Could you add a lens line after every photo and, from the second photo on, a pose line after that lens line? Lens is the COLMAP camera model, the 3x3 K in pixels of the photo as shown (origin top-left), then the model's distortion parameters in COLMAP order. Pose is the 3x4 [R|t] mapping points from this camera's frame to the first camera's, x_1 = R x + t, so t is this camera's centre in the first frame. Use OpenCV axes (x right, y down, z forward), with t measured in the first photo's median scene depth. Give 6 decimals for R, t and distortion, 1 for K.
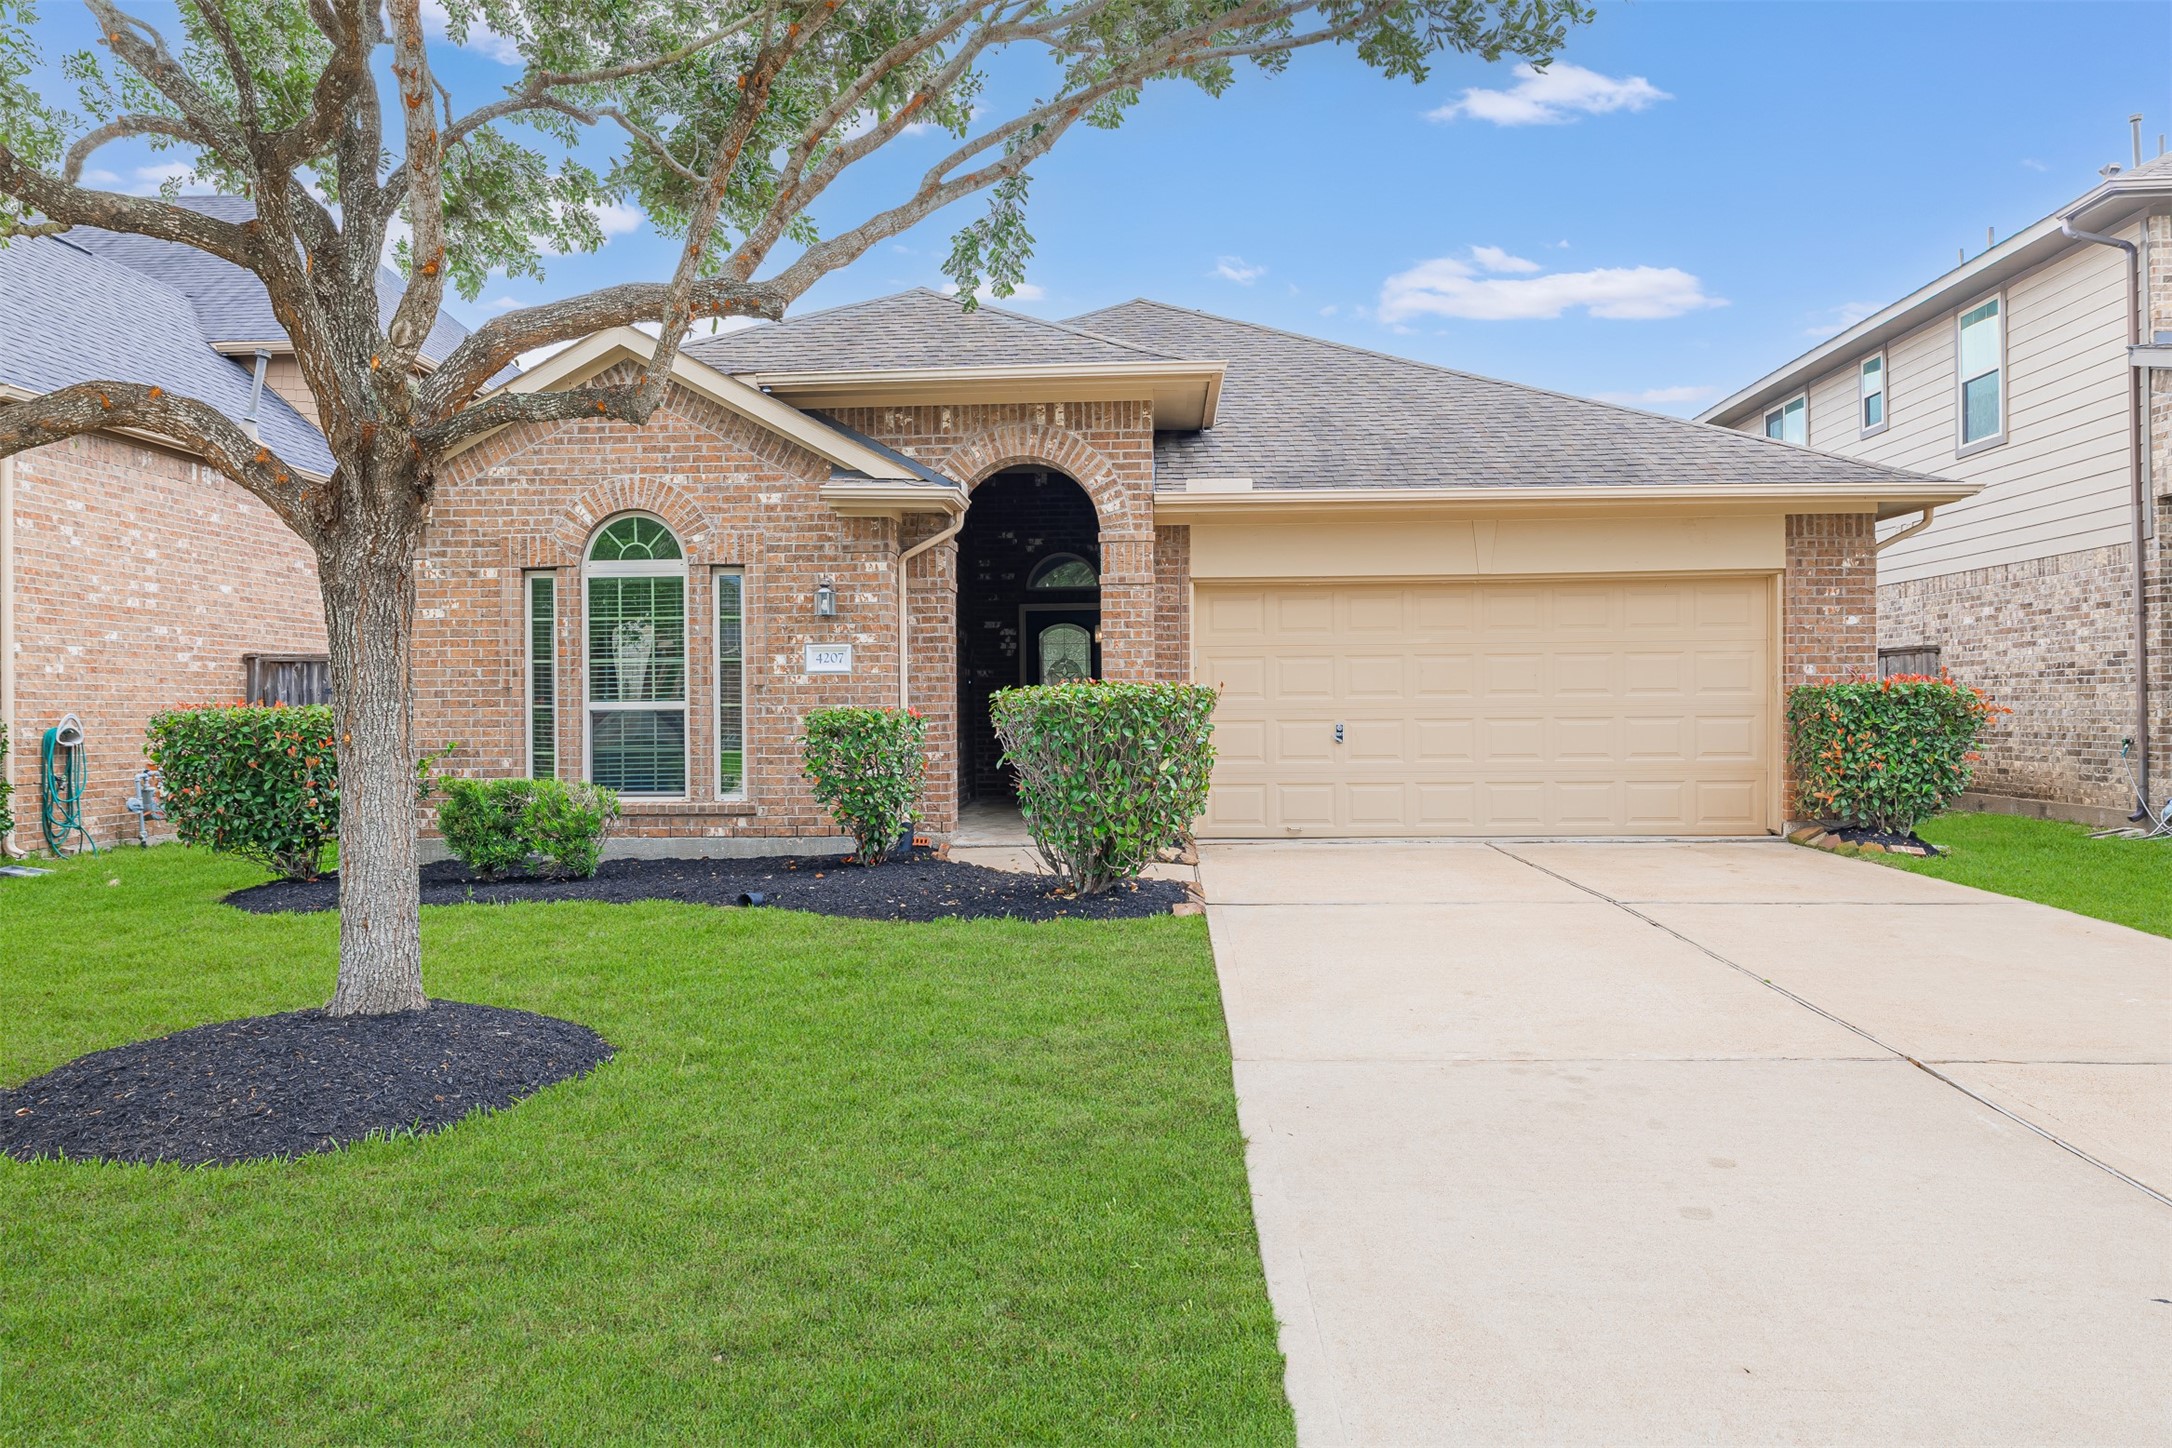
lens RADIAL K [[1564.4, 0, 1094.7], [0, 1564.4, 714.2], [0, 0, 1]] dist [-0.025680, 0.004548]
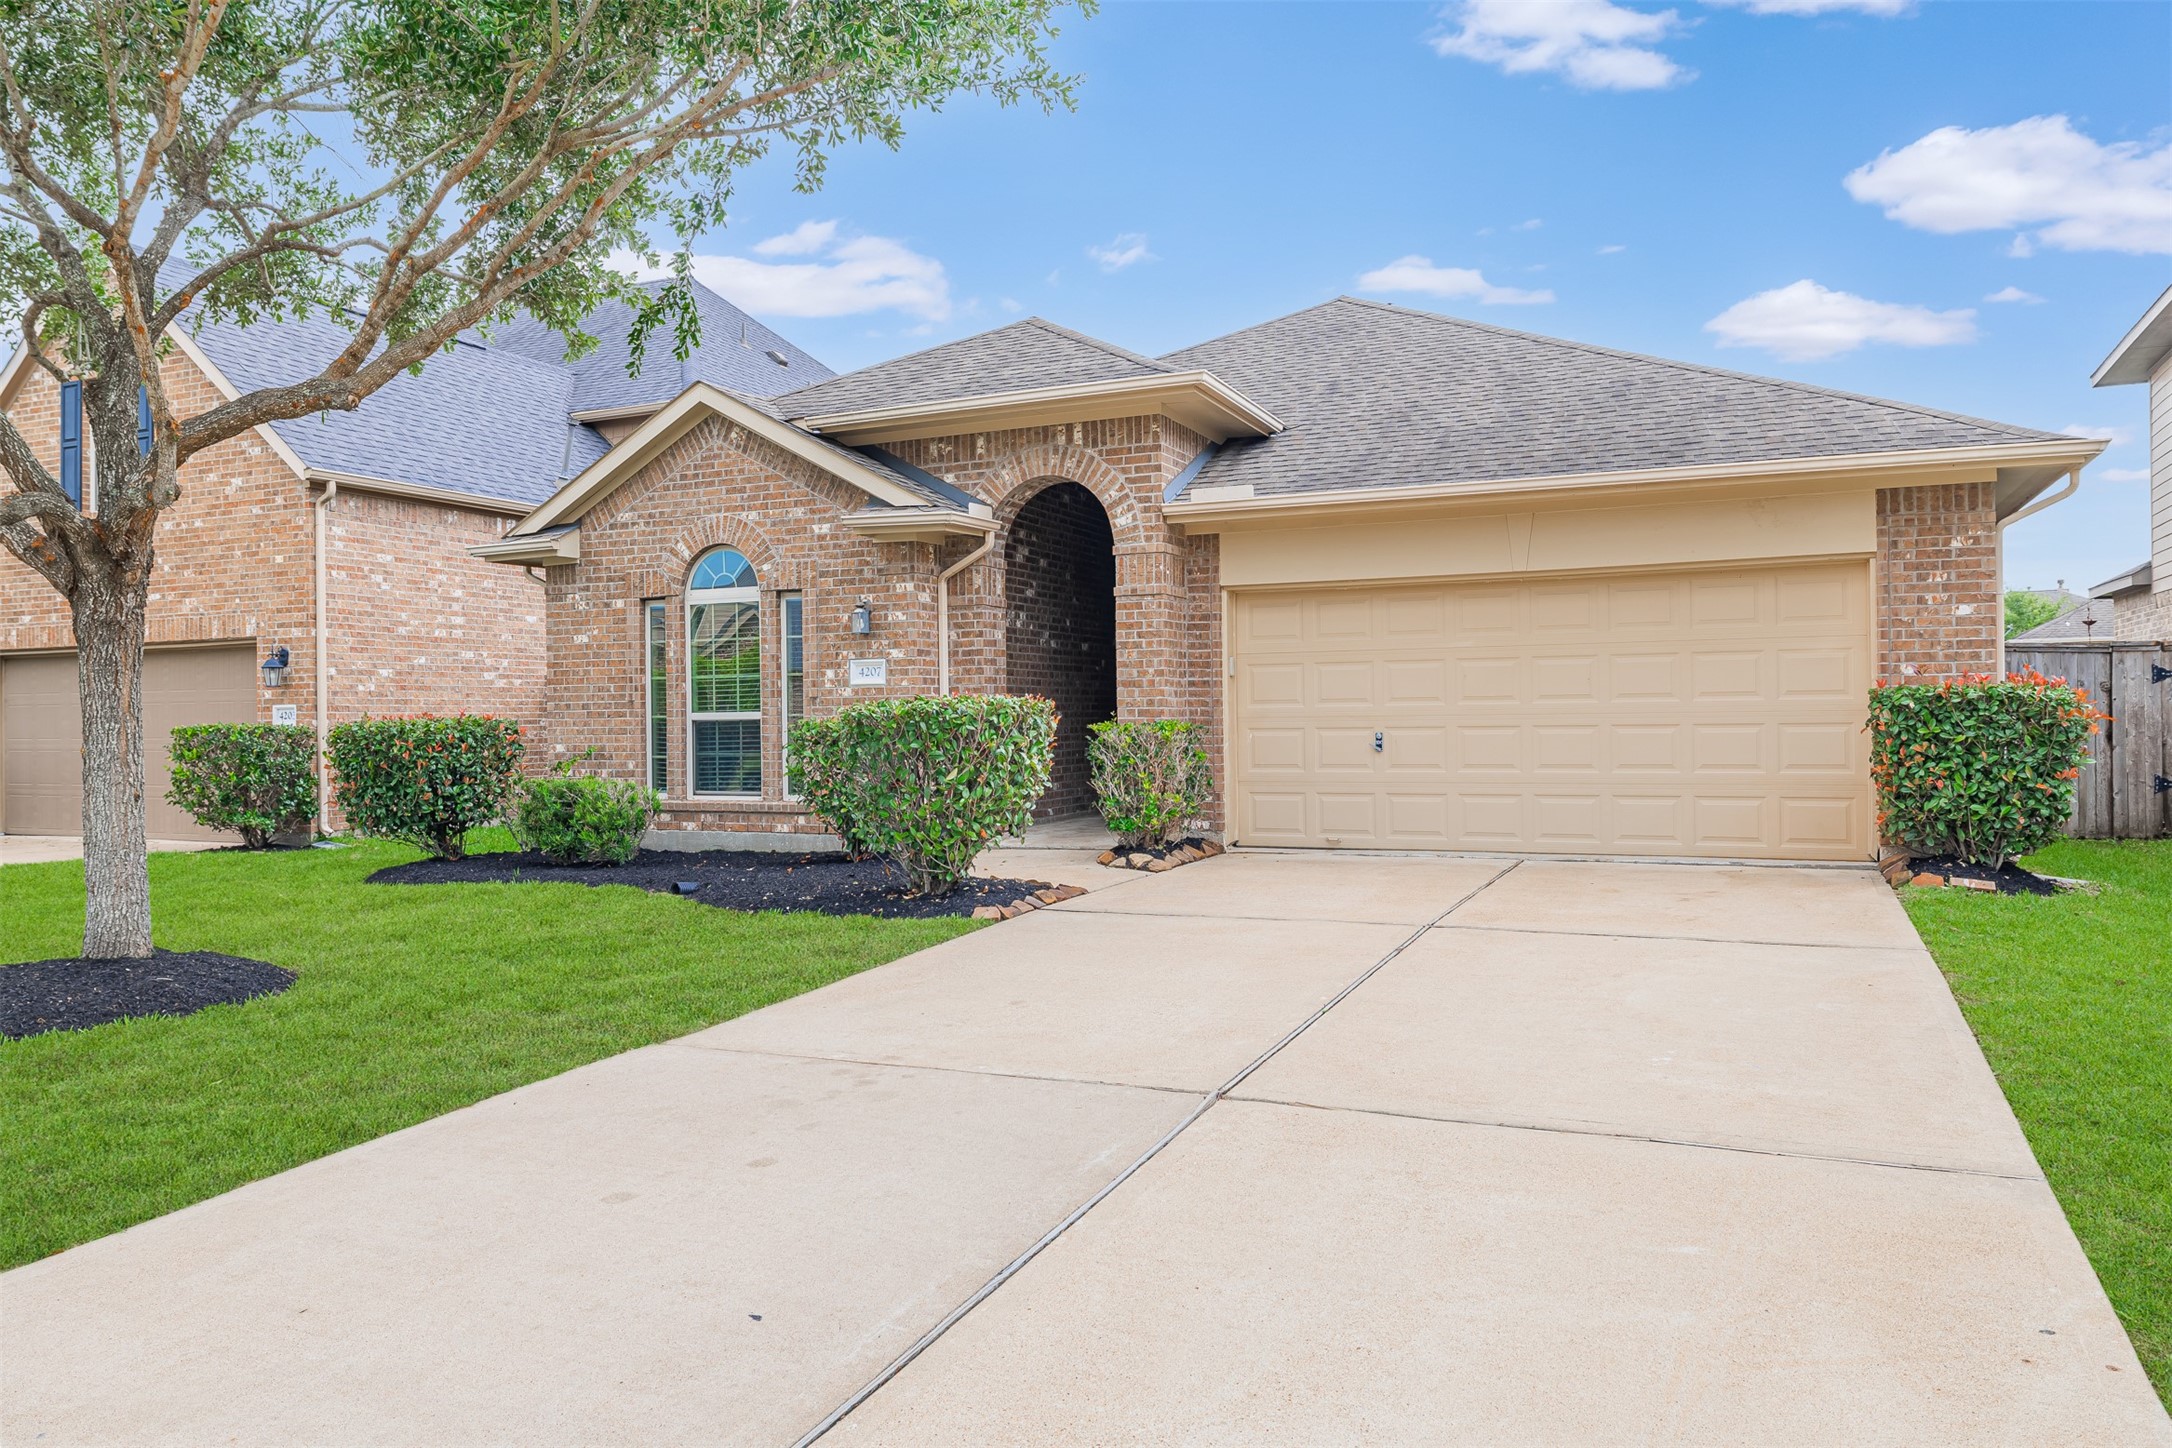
lens RADIAL K [[1564.4, 0, 1094.7], [0, 1564.4, 714.2], [0, 0, 1]] dist [-0.025680, 0.004548]
pose [[0.926370, -0.003302, -0.376600, 0.378275], [0.003686, 0.999993, 0.000299, -0.005919], [0.376596, -0.001665, 0.926376, 0.042836]]
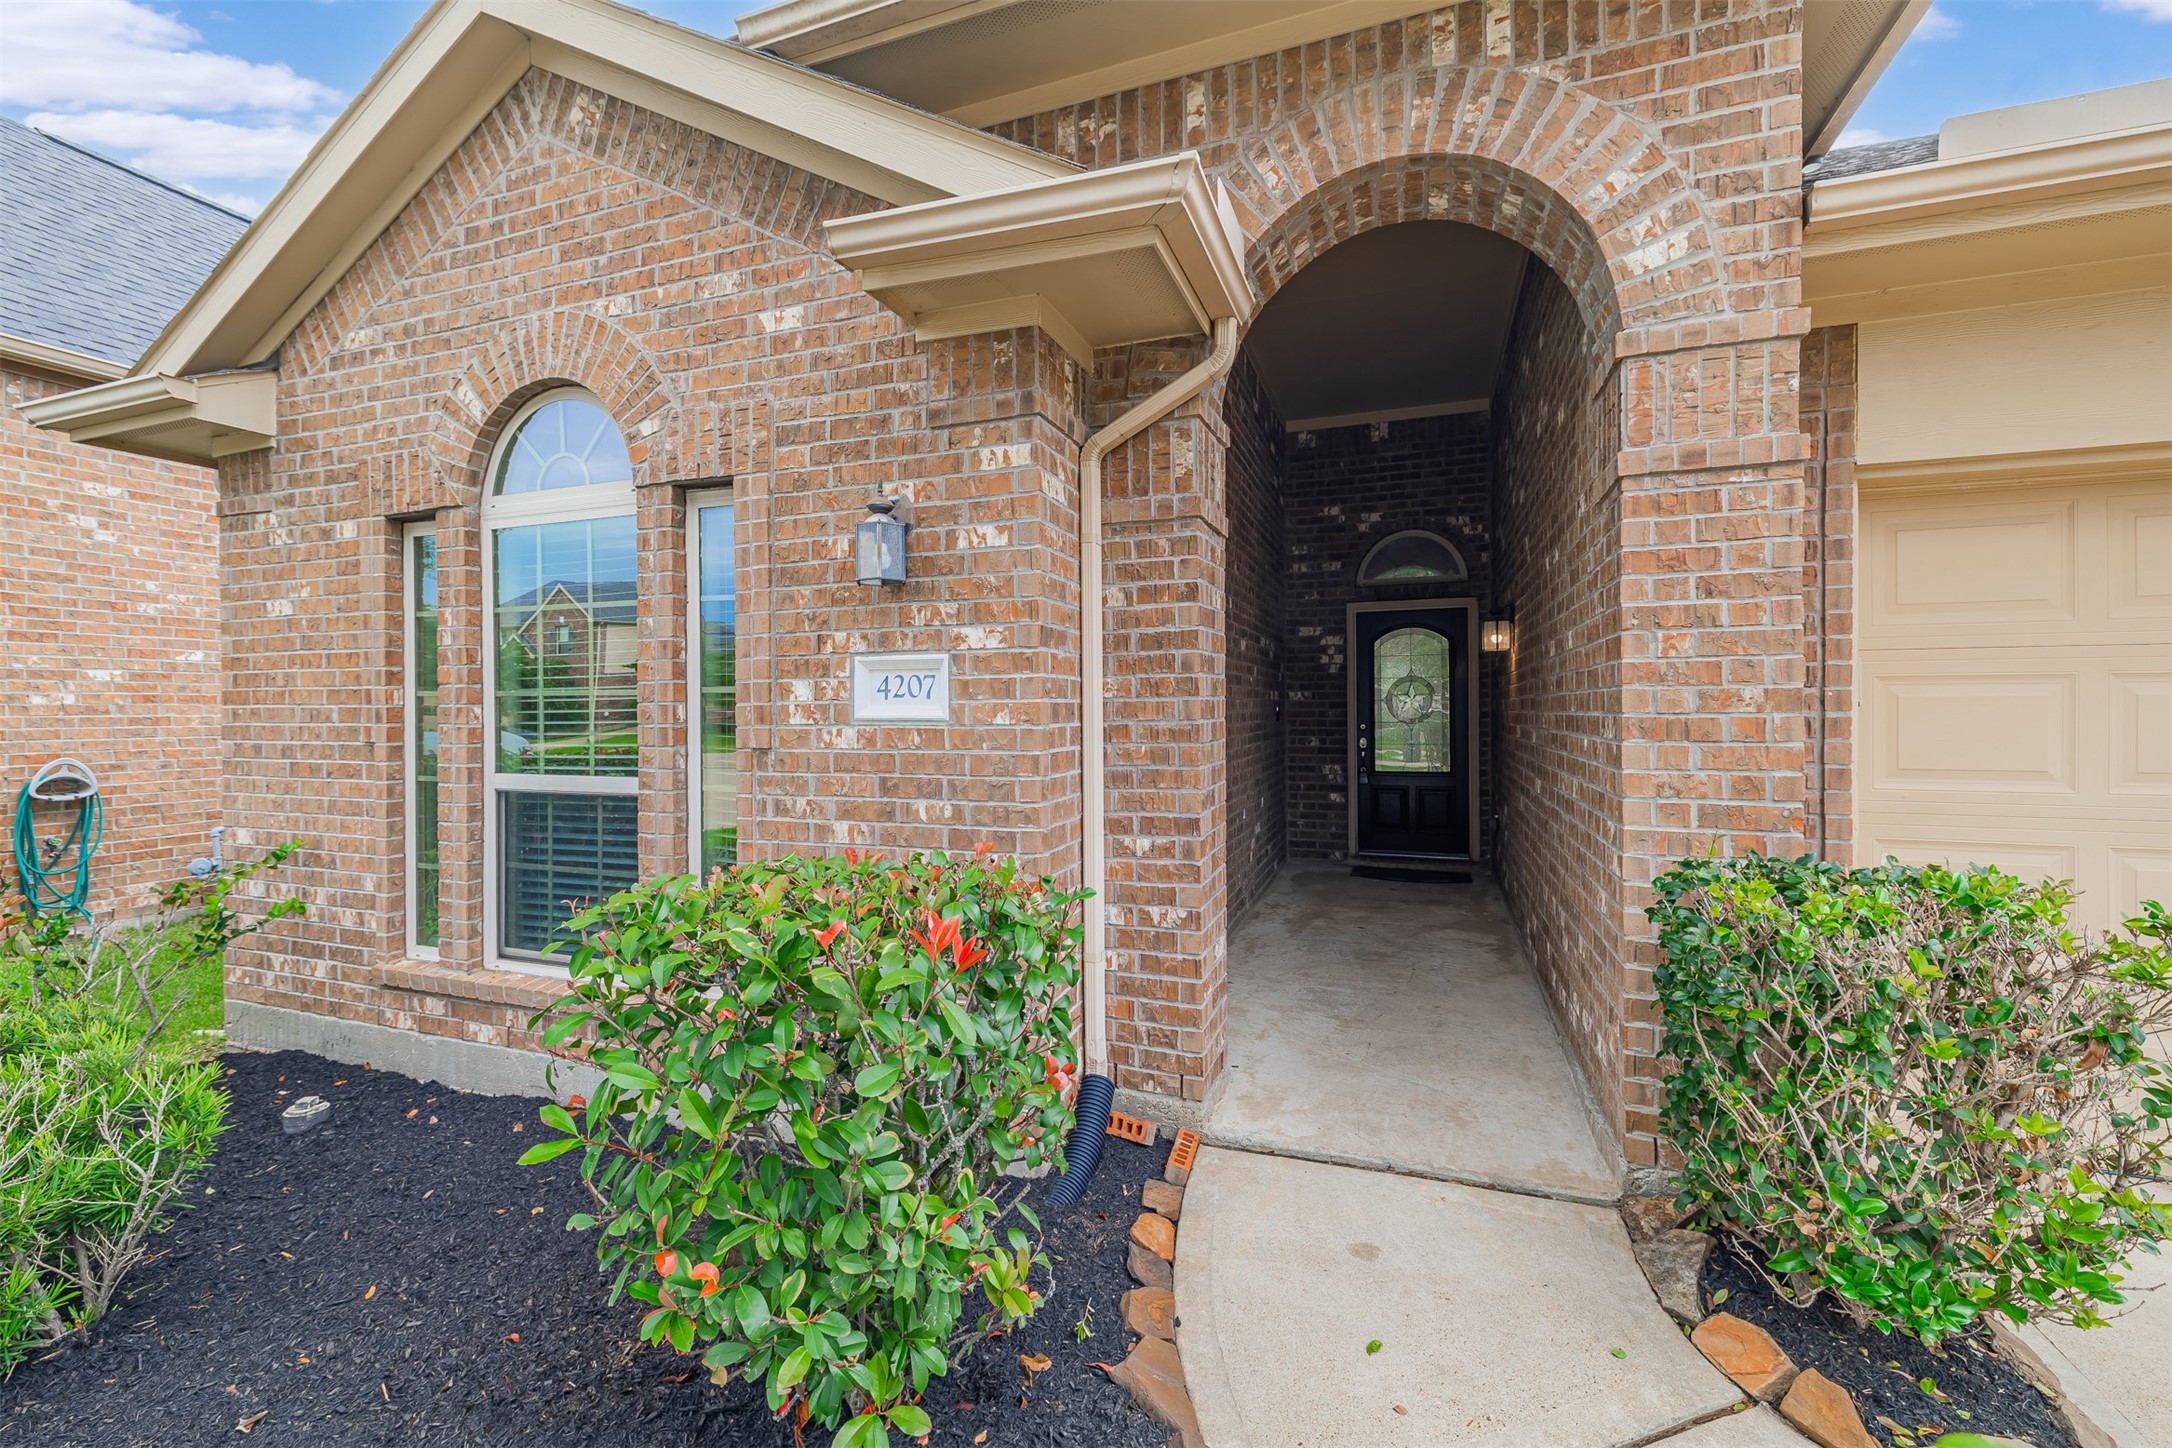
lens RADIAL K [[899.1, 0, 1071.2], [0, 899.1, 707.9], [0, 0, 1]] dist [0.008427, -0.000384]
pose [[0.947362, 0.005595, -0.320116, -0.048918], [-0.003815, 0.999974, 0.006185, -0.031051], [0.320142, -0.004638, 0.947358, 0.763994]]
